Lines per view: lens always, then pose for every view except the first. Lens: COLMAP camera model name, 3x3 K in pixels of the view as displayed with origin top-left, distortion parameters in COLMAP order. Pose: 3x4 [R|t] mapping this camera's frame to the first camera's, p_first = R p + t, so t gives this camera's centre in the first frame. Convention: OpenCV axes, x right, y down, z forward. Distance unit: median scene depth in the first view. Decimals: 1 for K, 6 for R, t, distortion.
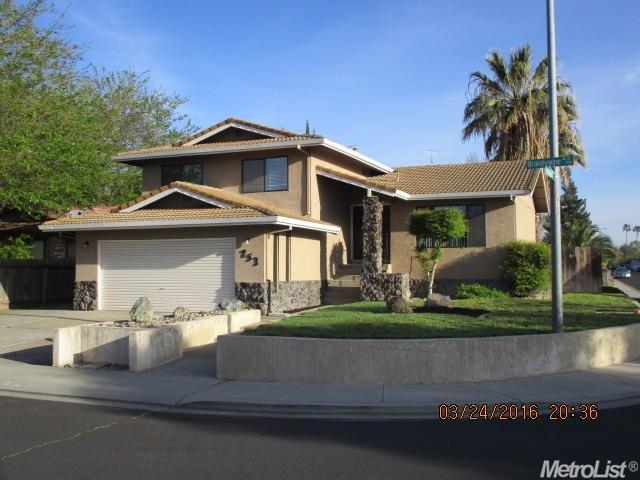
lens RADIAL K [[634.5, 0, 320.0], [0, 634.5, 240.0], [0, 0, 1]] dist [-0.011281, -0.004612]
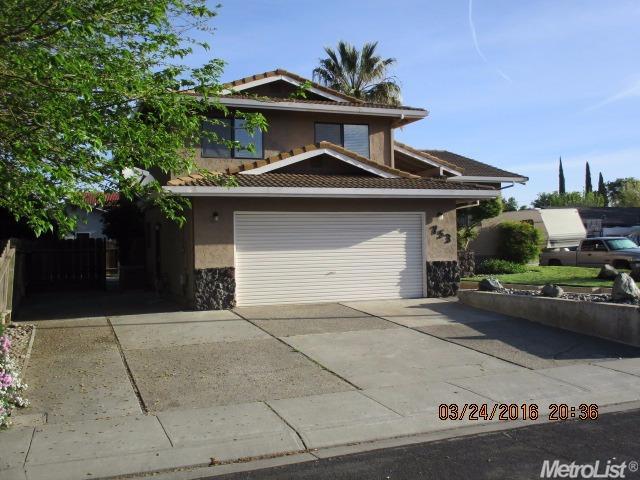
lens RADIAL K [[634.5, 0, 320.0], [0, 634.5, 240.0], [0, 0, 1]] dist [-0.011281, -0.004612]
pose [[0.722789, -0.003421, 0.691060, -0.781576], [-0.010989, 0.999804, 0.016444, 0.020684], [-0.690982, -0.019480, 0.722610, 0.410740]]
